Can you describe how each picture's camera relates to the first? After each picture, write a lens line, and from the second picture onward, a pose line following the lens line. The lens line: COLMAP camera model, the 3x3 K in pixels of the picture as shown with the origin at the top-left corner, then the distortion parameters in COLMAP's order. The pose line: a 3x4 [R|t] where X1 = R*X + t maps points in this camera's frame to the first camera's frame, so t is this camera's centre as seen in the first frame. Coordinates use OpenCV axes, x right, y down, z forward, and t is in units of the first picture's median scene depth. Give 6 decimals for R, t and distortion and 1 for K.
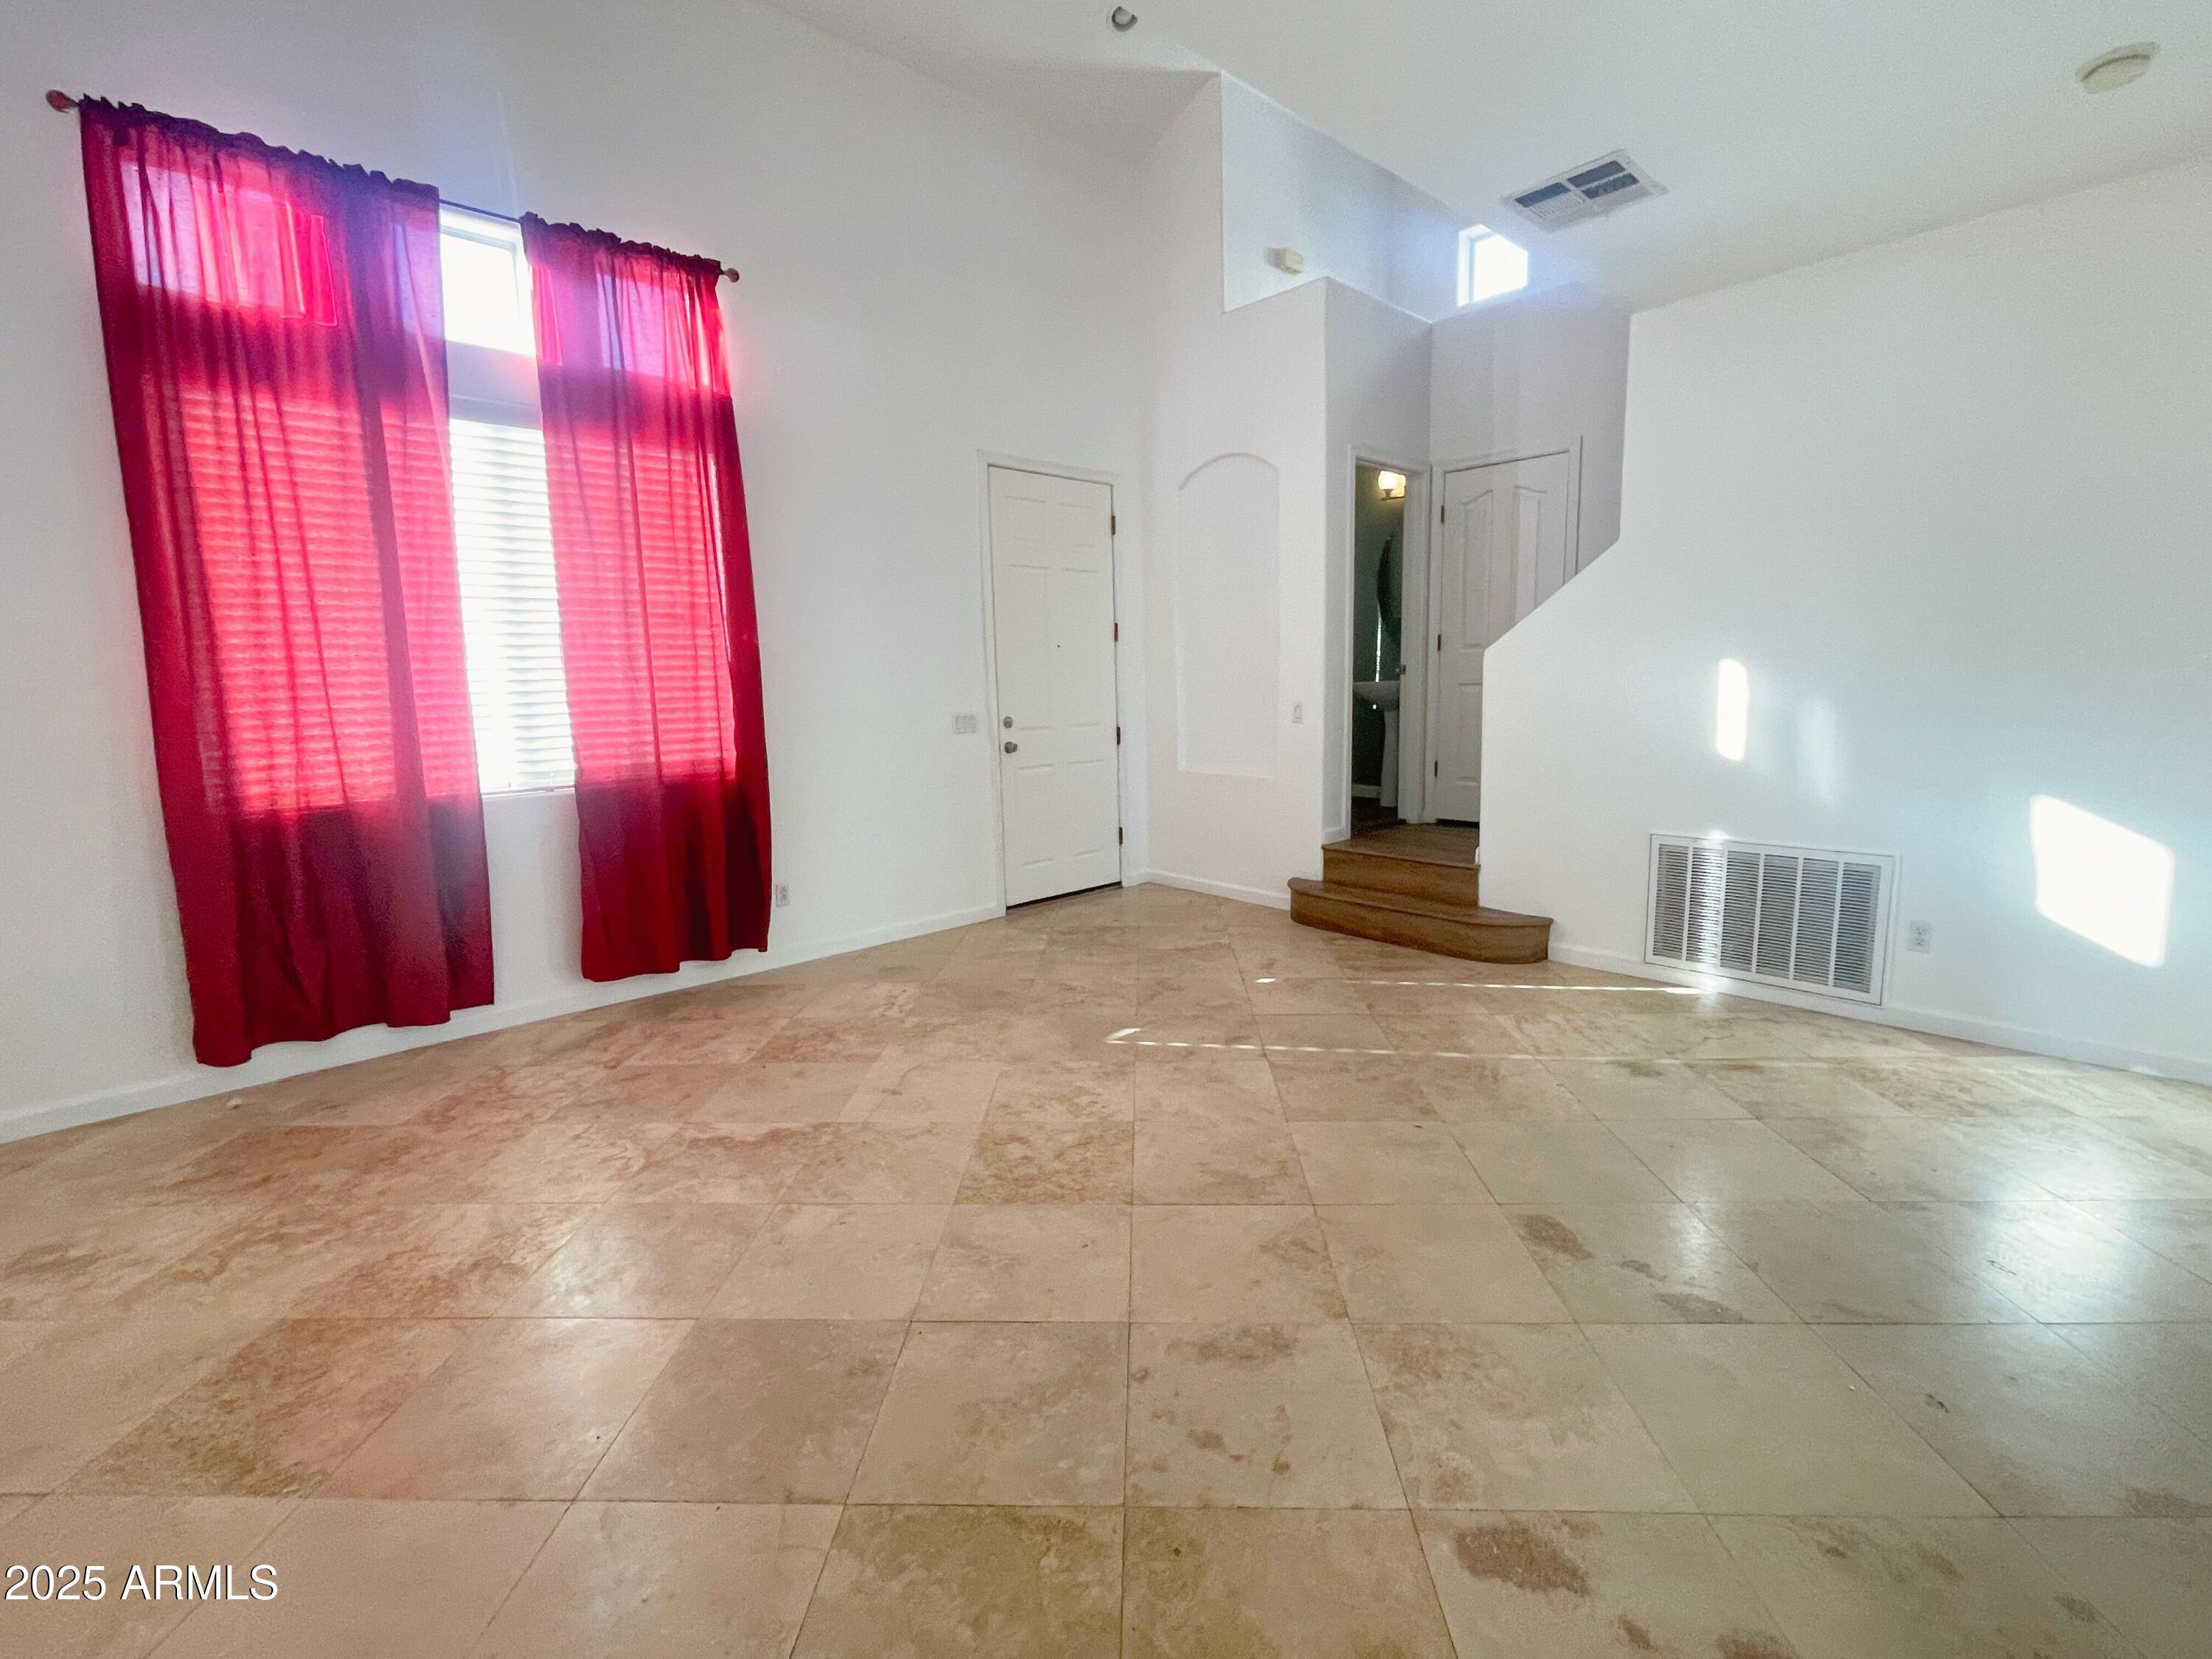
lens RADIAL K [[1004.0, 0, 1103.8], [0, 1004.0, 818.7], [0, 0, 1]] dist [-0.002907, 0.004310]
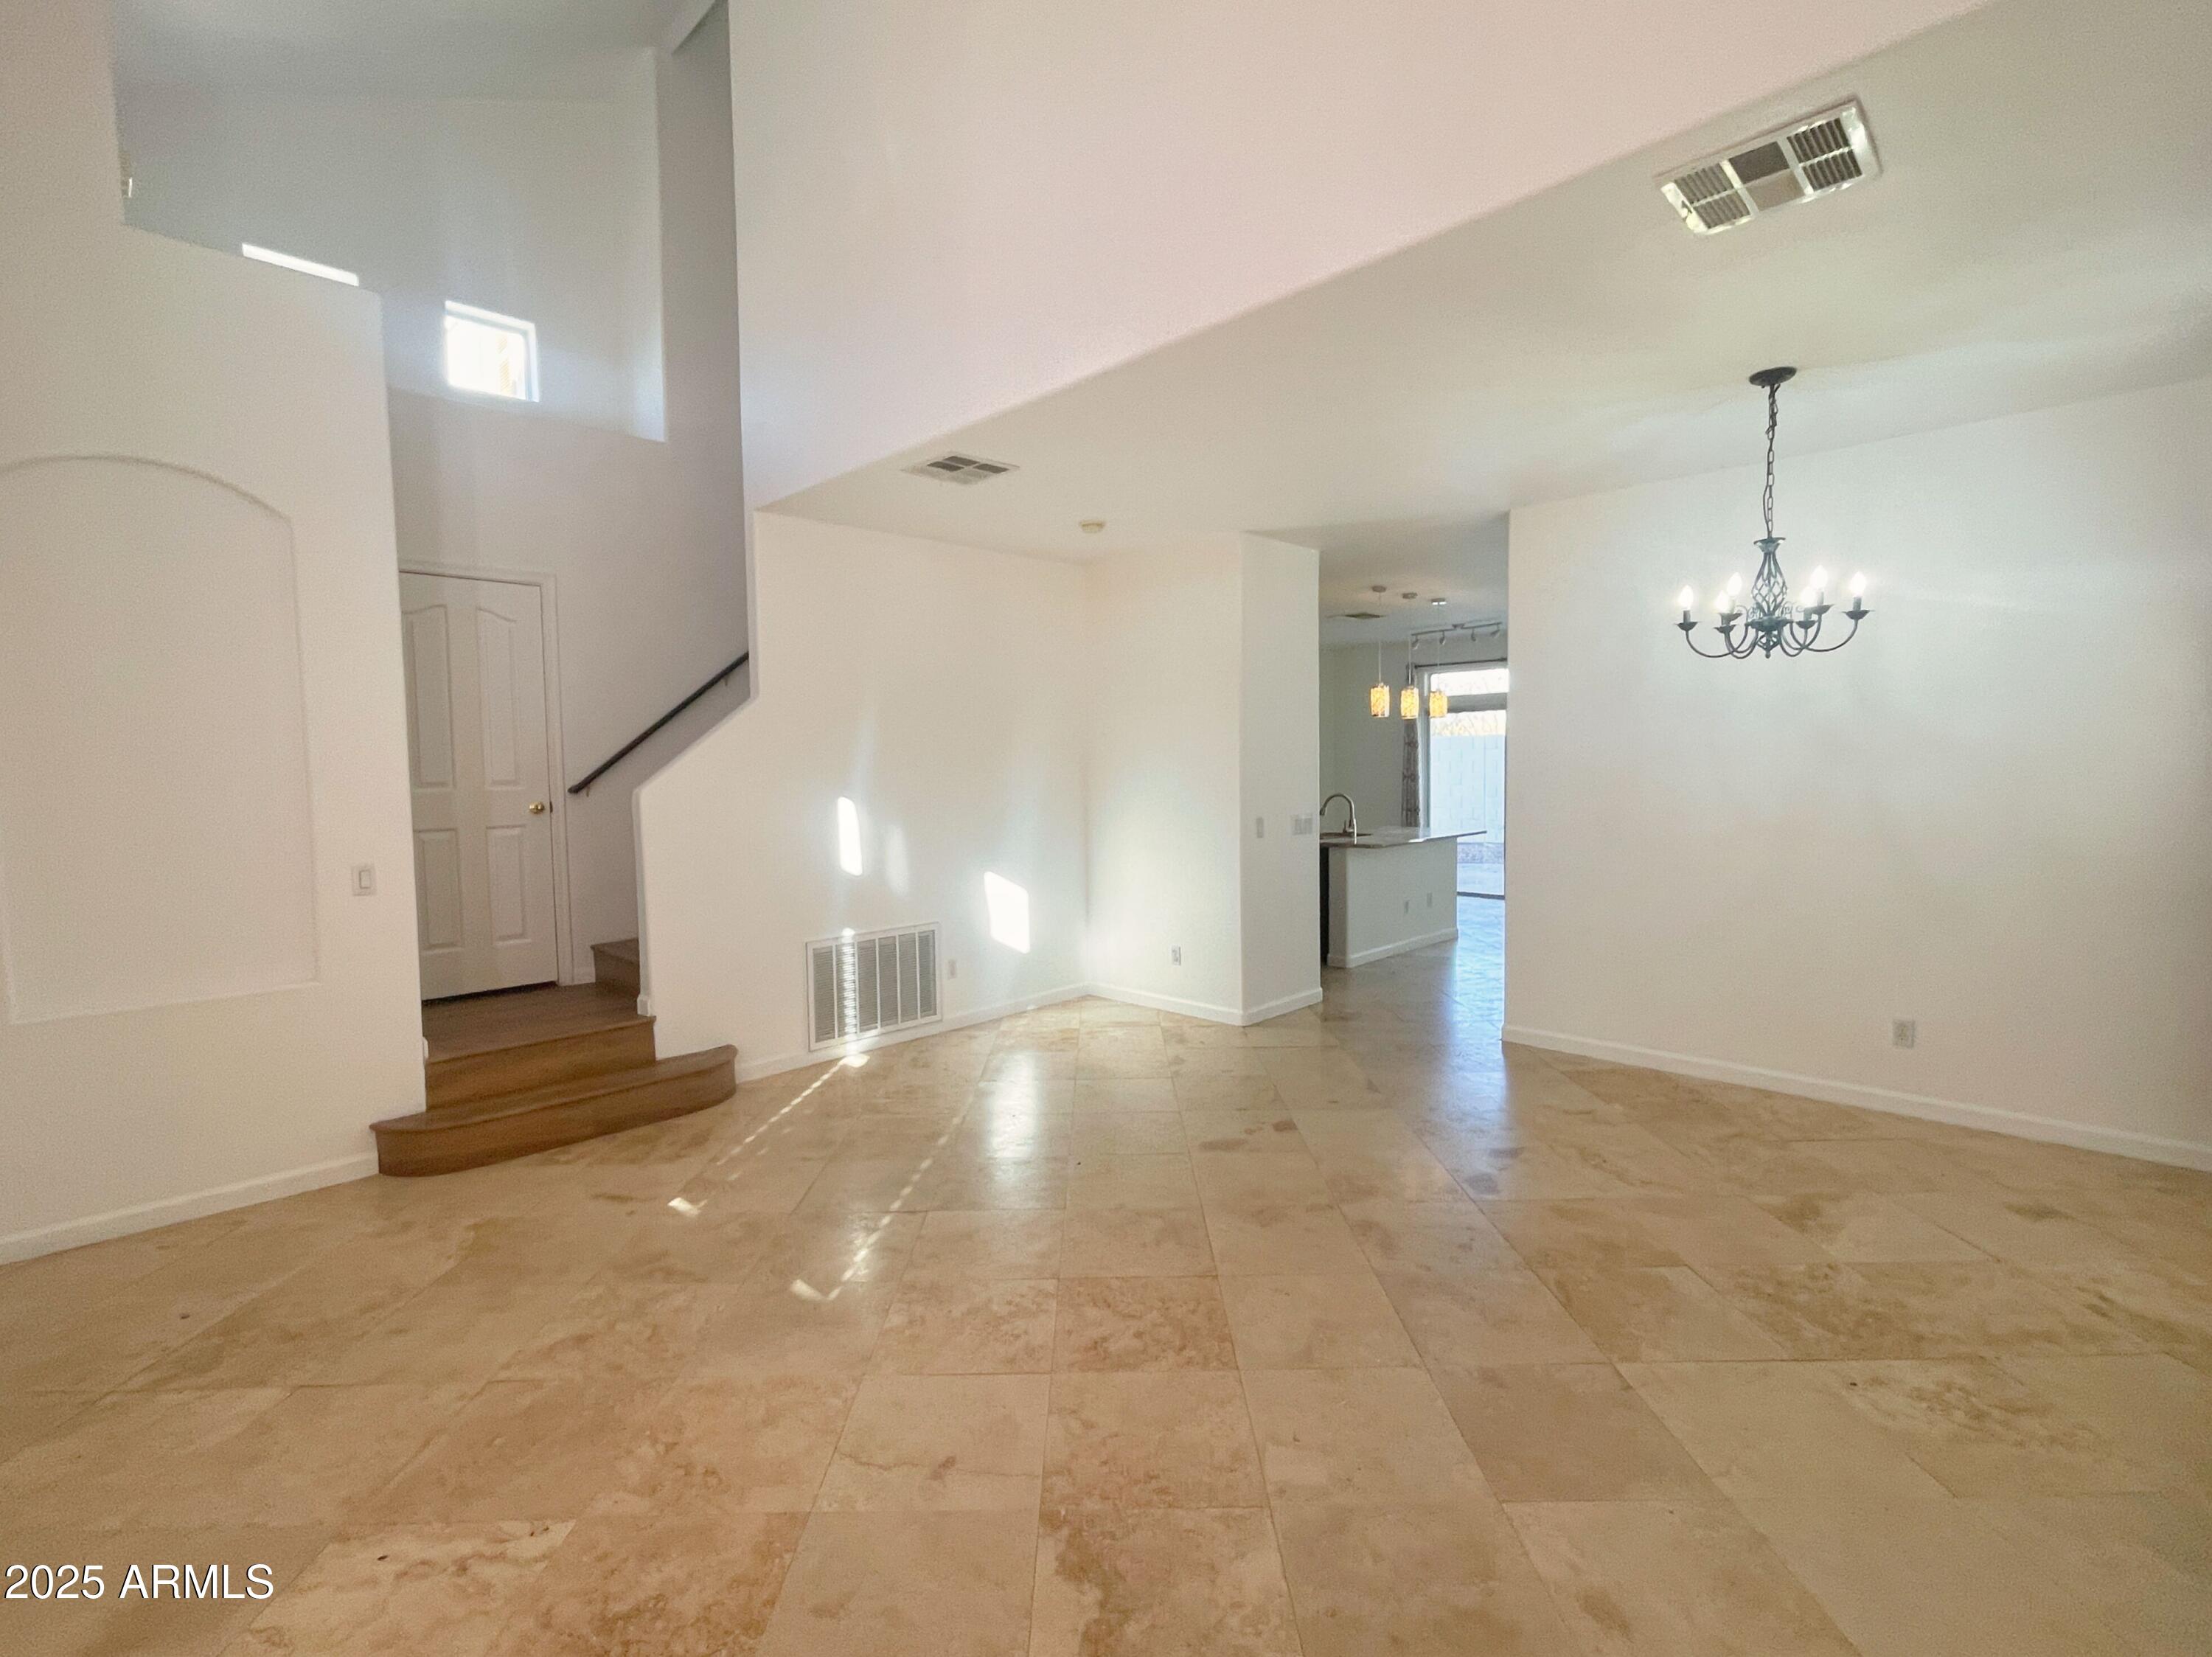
lens RADIAL K [[1004.1, 0, 1144.6], [0, 1004.1, 813.4], [0, 0, 1]] dist [-0.002907, 0.004310]
pose [[-0.075493, -0.025787, 0.996813, -0.727216], [0.158909, 0.986579, 0.037557, -0.126628], [-0.984403, 0.161238, -0.070382, 0.719693]]
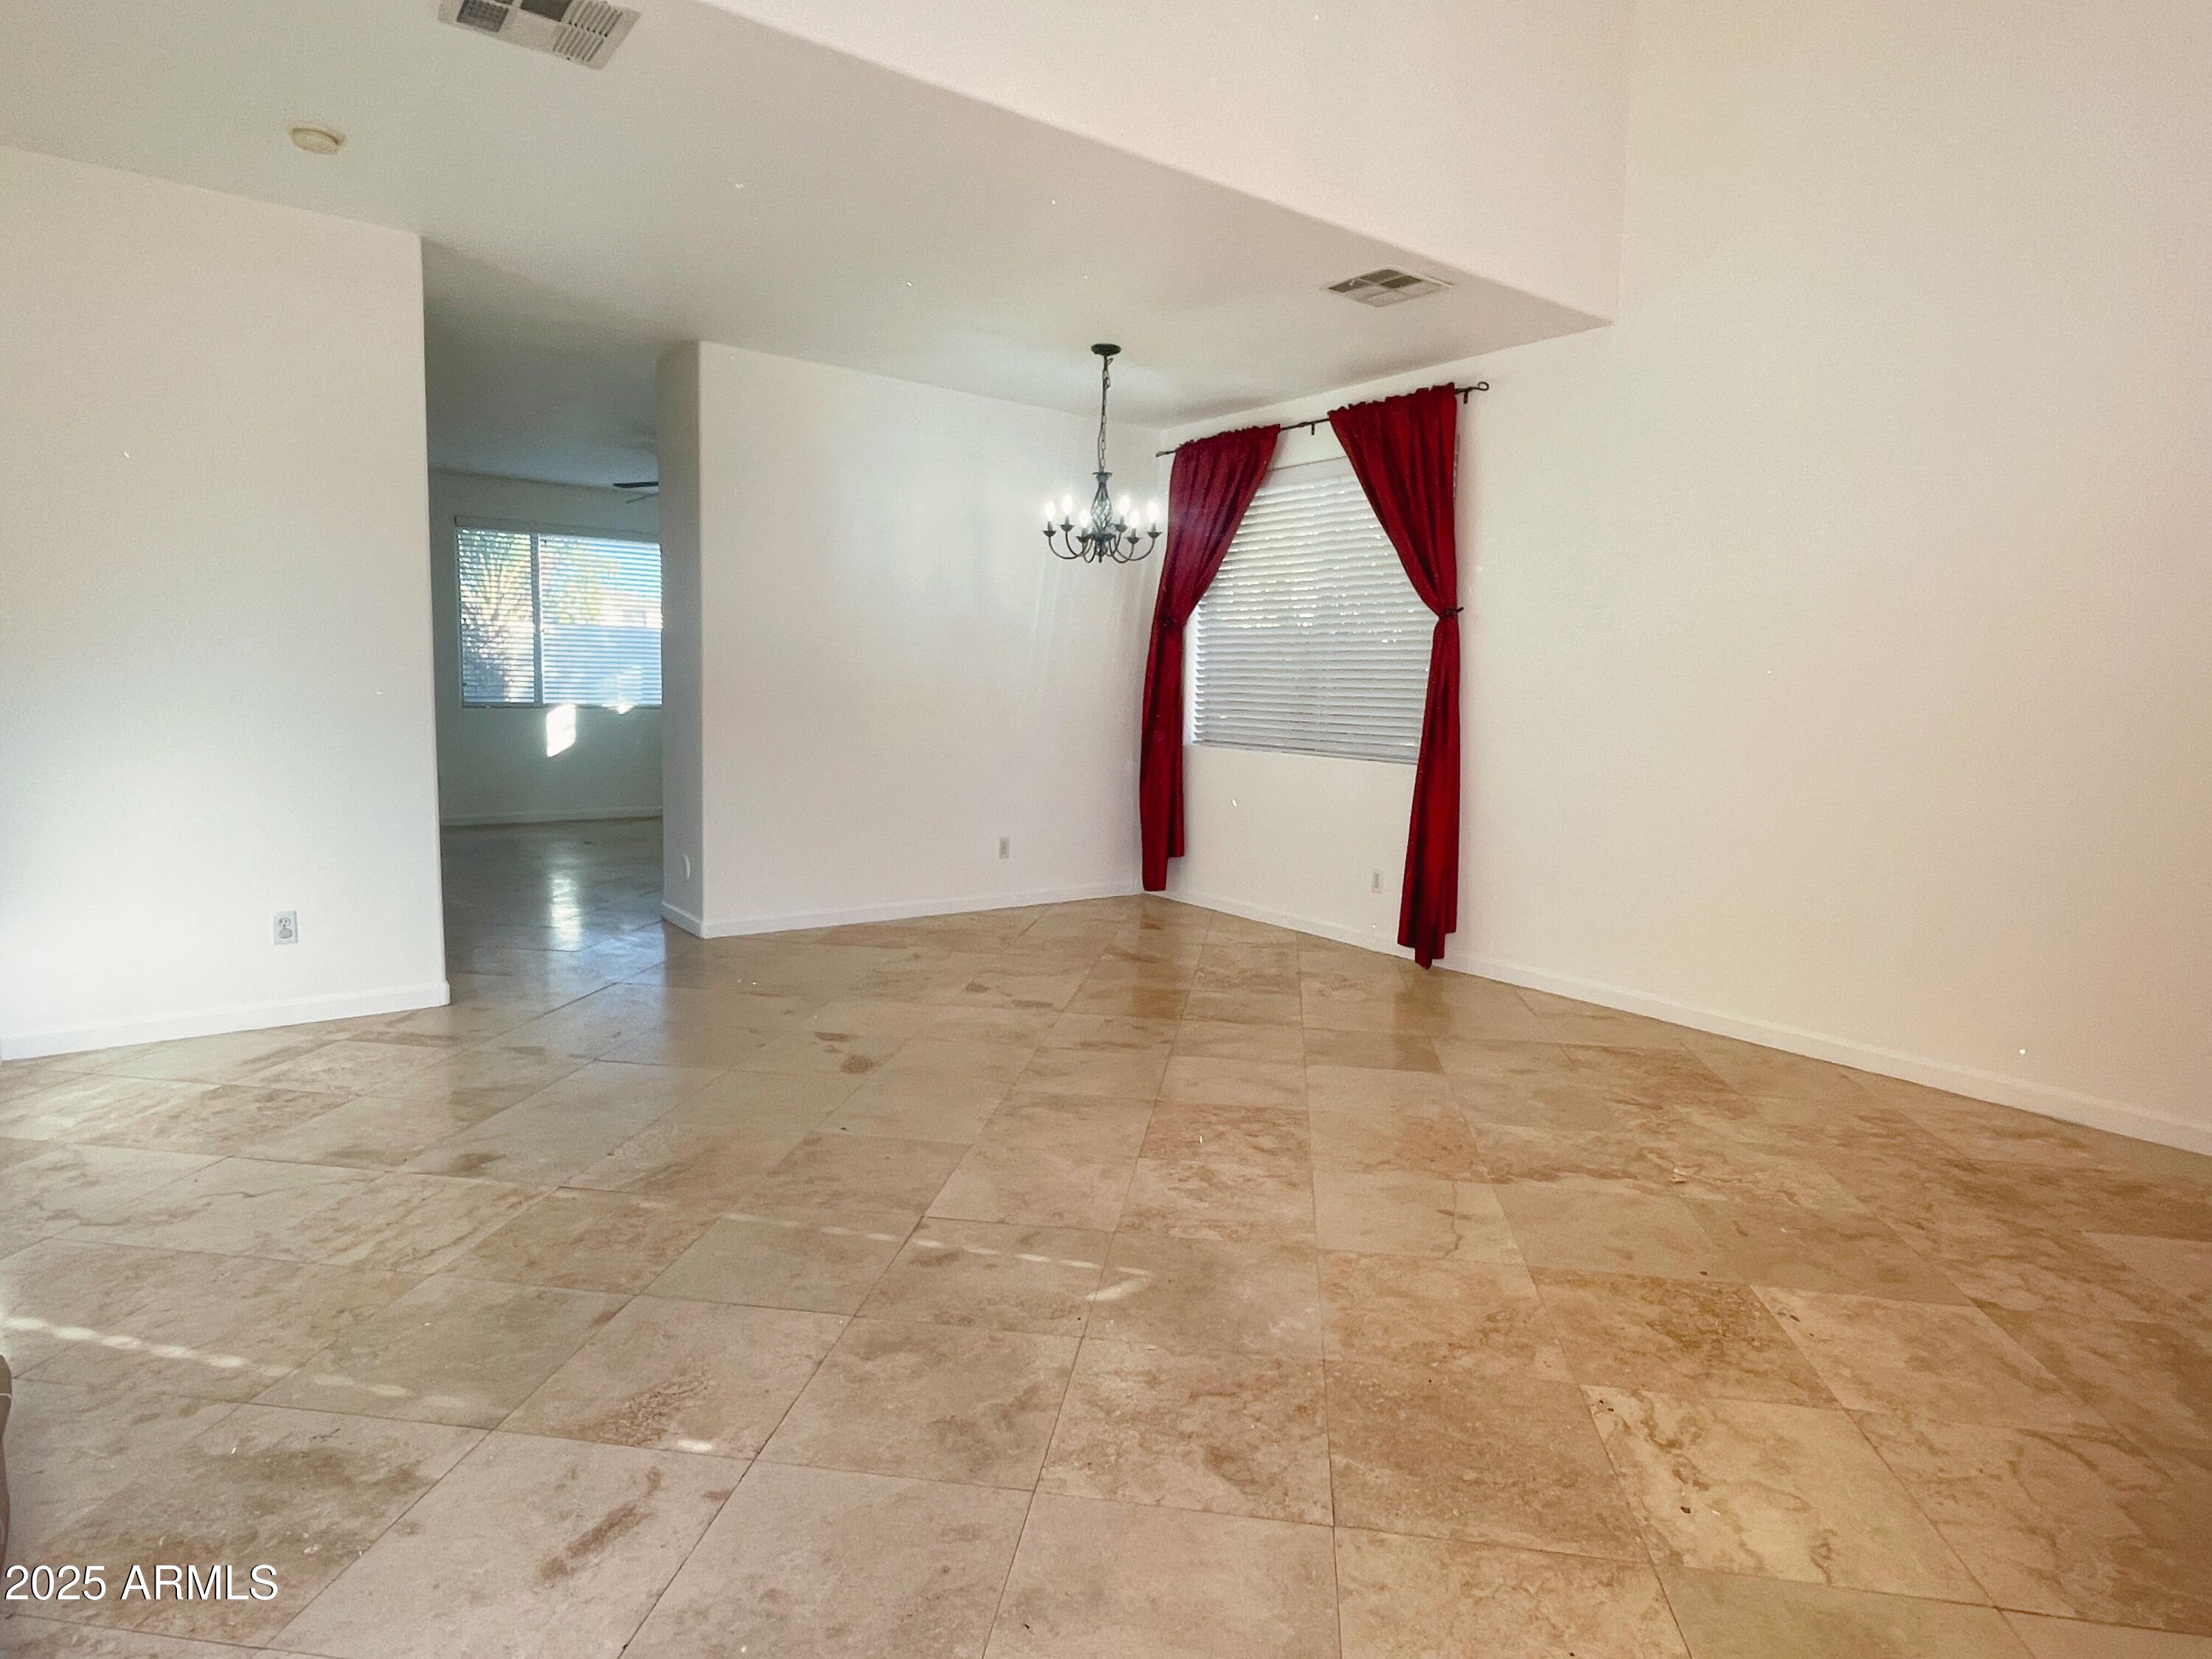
lens RADIAL K [[1165.1, 0, 1106.7], [0, 1165.1, 817.2], [0, 0, 1]] dist [0.004321, -0.001739]
pose [[-0.994574, -0.014454, 0.103027, -0.034419], [0.011995, 0.967767, 0.251563, -0.196614], [-0.103342, 0.251434, -0.962342, 1.511385]]
